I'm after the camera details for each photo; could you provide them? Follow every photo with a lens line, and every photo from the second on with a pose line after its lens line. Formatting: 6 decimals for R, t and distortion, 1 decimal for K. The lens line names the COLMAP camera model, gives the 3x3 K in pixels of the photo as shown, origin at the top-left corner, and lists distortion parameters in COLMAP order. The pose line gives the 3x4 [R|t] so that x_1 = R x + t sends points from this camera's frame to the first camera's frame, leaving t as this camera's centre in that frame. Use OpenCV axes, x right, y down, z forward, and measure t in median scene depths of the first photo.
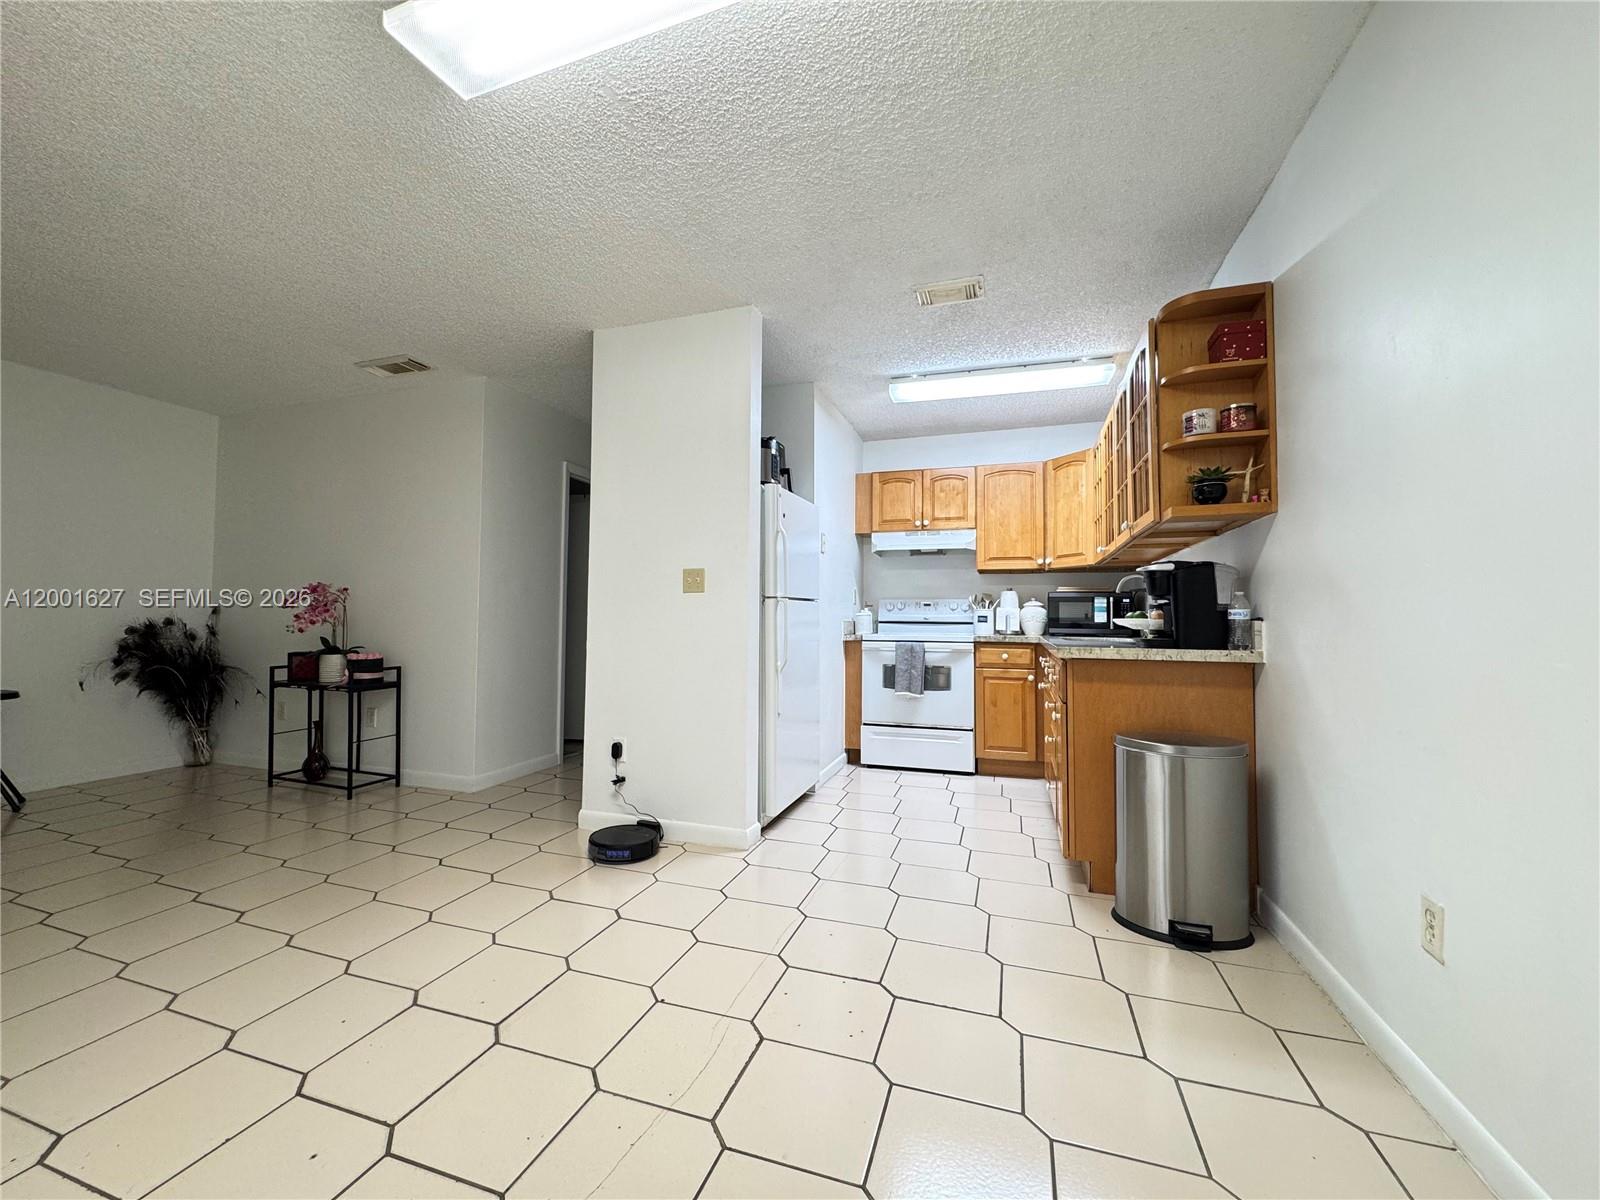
lens RADIAL K [[642.3, 0, 800.9], [0, 642.3, 602.8], [0, 0, 1]] dist [0.001630, 0.000140]
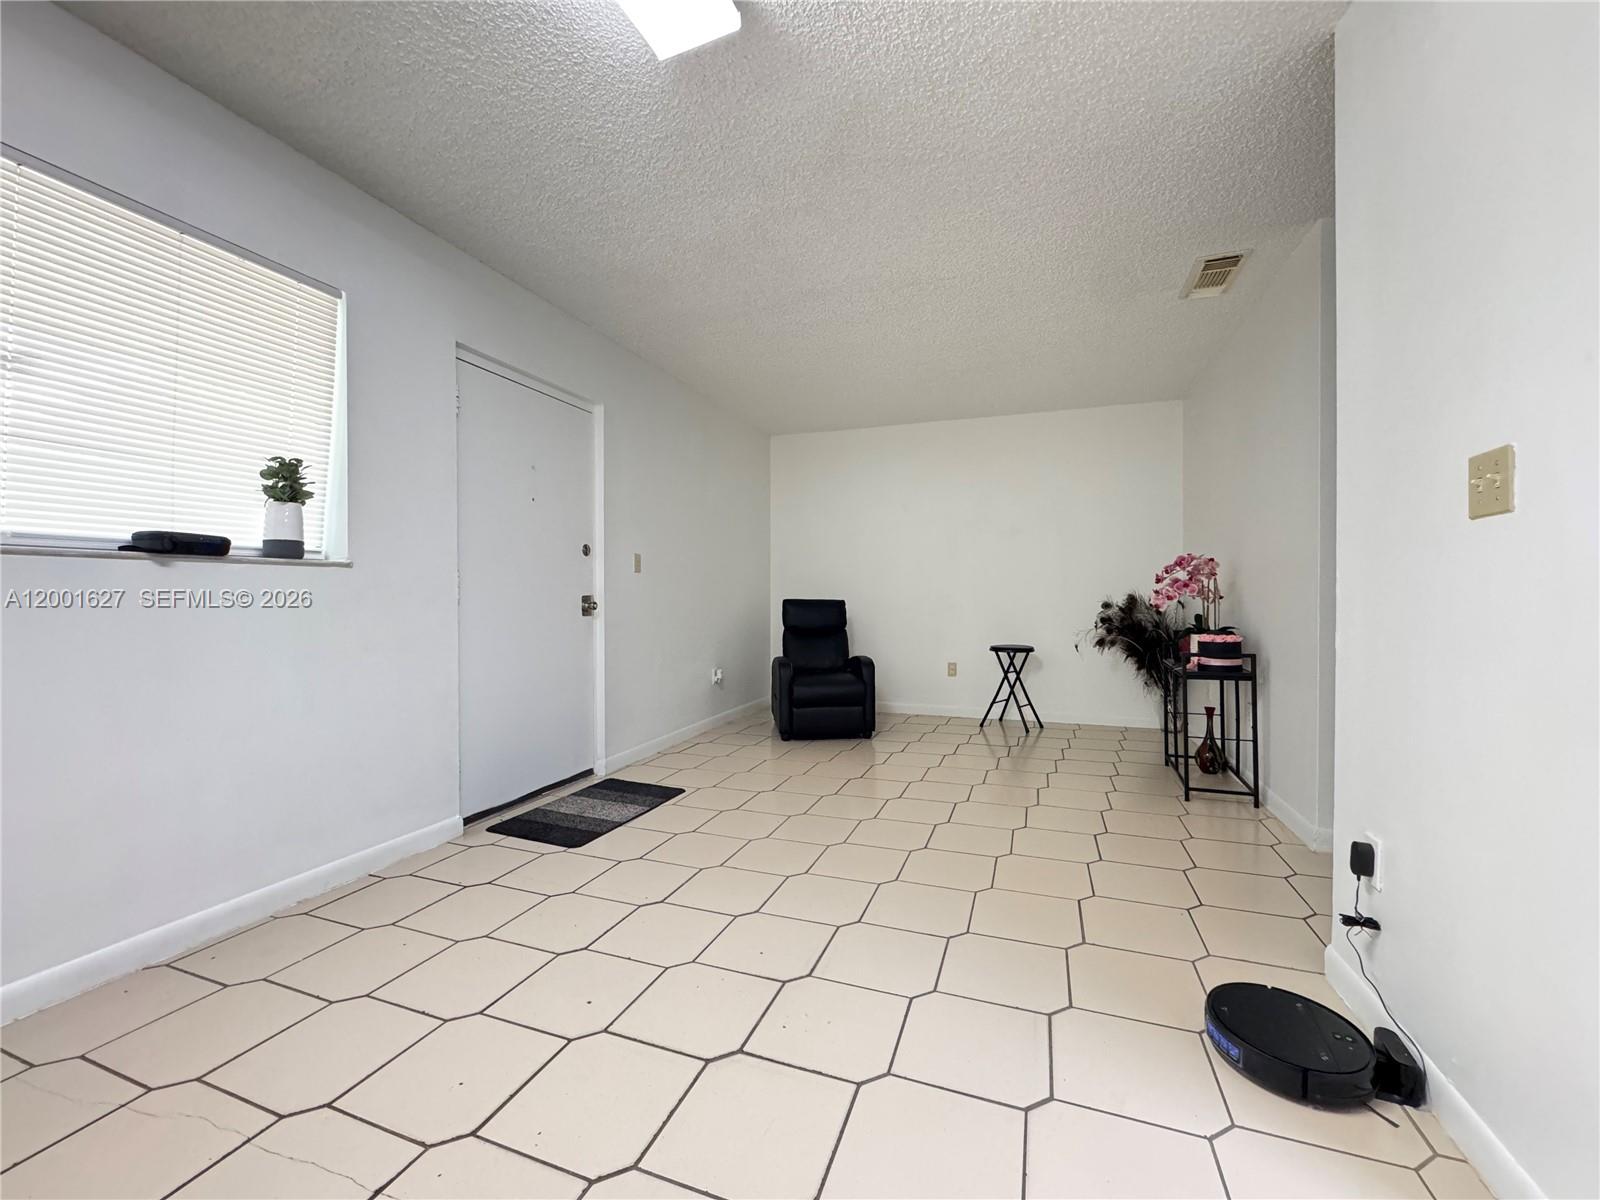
lens RADIAL K [[642.3, 0, 800.1], [0, 642.3, 597.6], [0, 0, 1]] dist [0.001630, 0.000140]
pose [[-0.030280, -0.002082, -0.999539, 0.228252], [0.030524, 0.999530, -0.003007, 0.021461], [0.999075, -0.030601, -0.030202, 0.632164]]
